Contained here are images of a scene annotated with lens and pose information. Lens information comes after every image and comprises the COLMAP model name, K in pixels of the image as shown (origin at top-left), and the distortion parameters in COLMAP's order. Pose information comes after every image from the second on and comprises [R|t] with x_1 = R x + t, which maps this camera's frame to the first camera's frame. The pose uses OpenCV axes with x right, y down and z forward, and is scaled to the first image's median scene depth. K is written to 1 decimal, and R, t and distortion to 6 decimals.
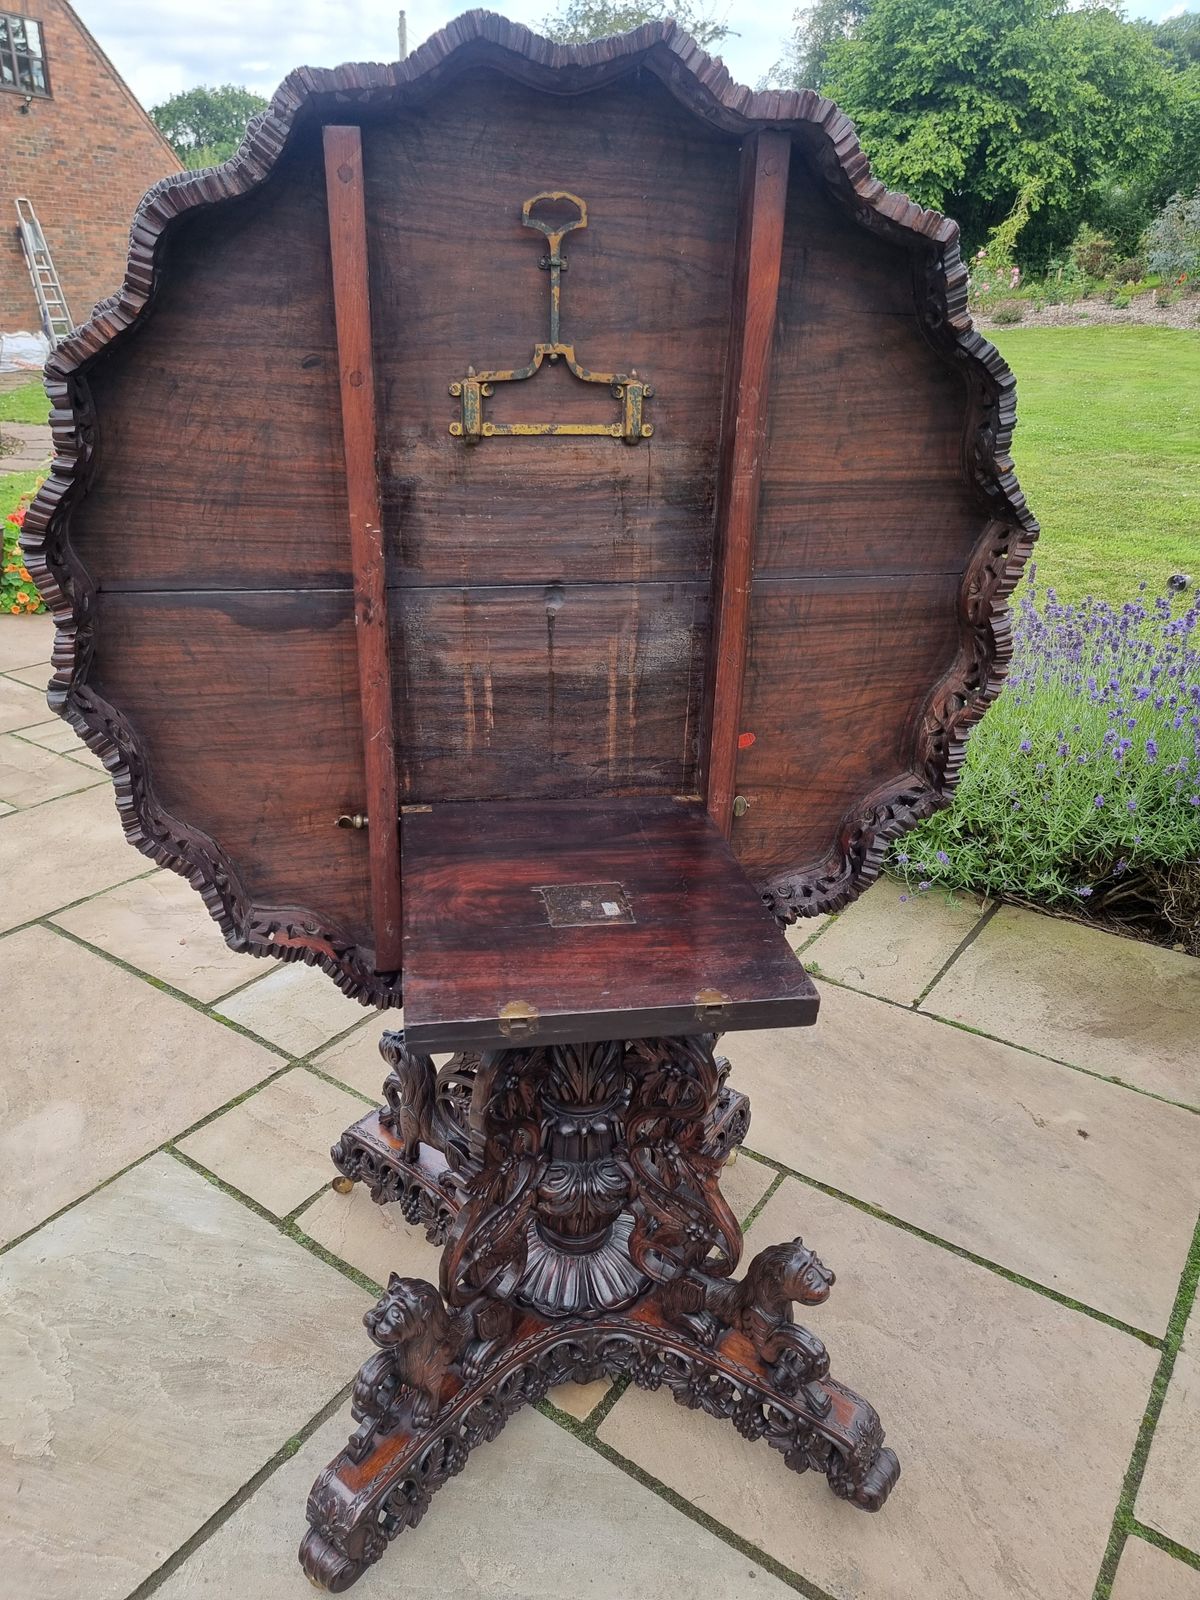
lens RADIAL K [[1106.4, 0, 600.0], [0, 1106.4, 800.0], [0, 0, 1]] dist [0.074821, -0.063637]
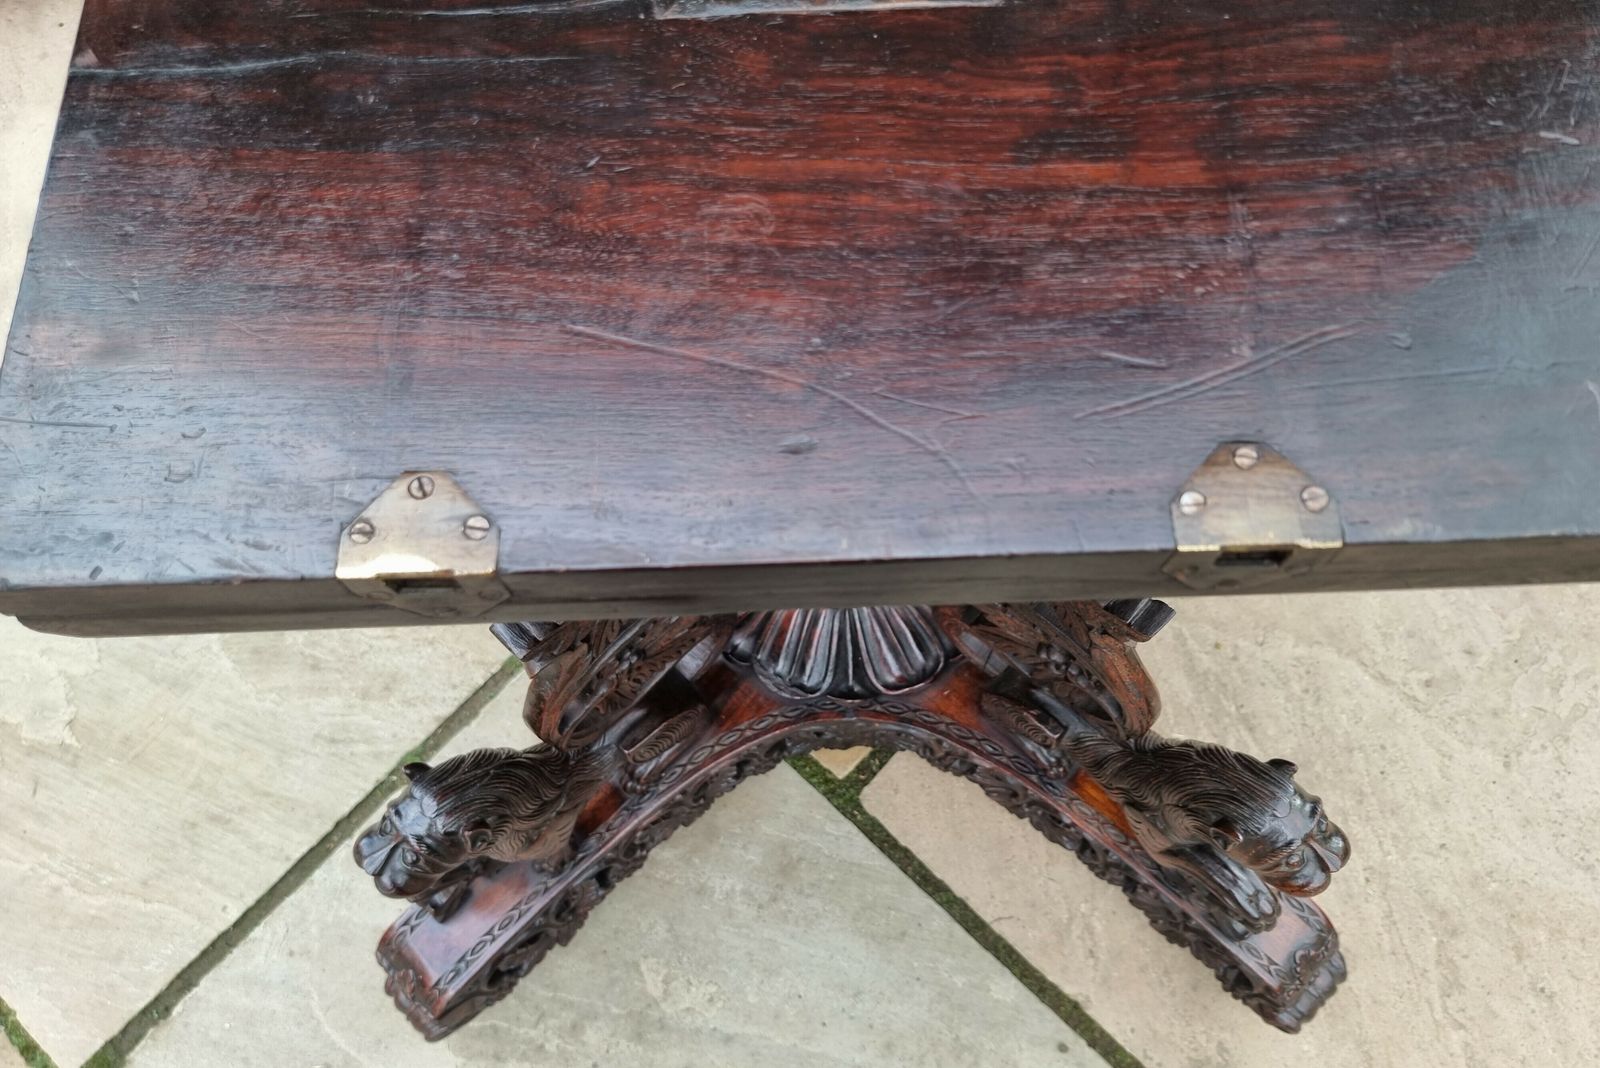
lens RADIAL K [[1148.2, 0, 800.8], [0, 1148.2, 641.8], [0, 0, 1]] dist [0.039903, -0.029859]
pose [[0.985931, 0.117193, -0.119185, 0.032785], [0.008797, 0.675668, 0.737153, 0.016231], [0.166919, -0.727831, 0.665131, 0.657731]]
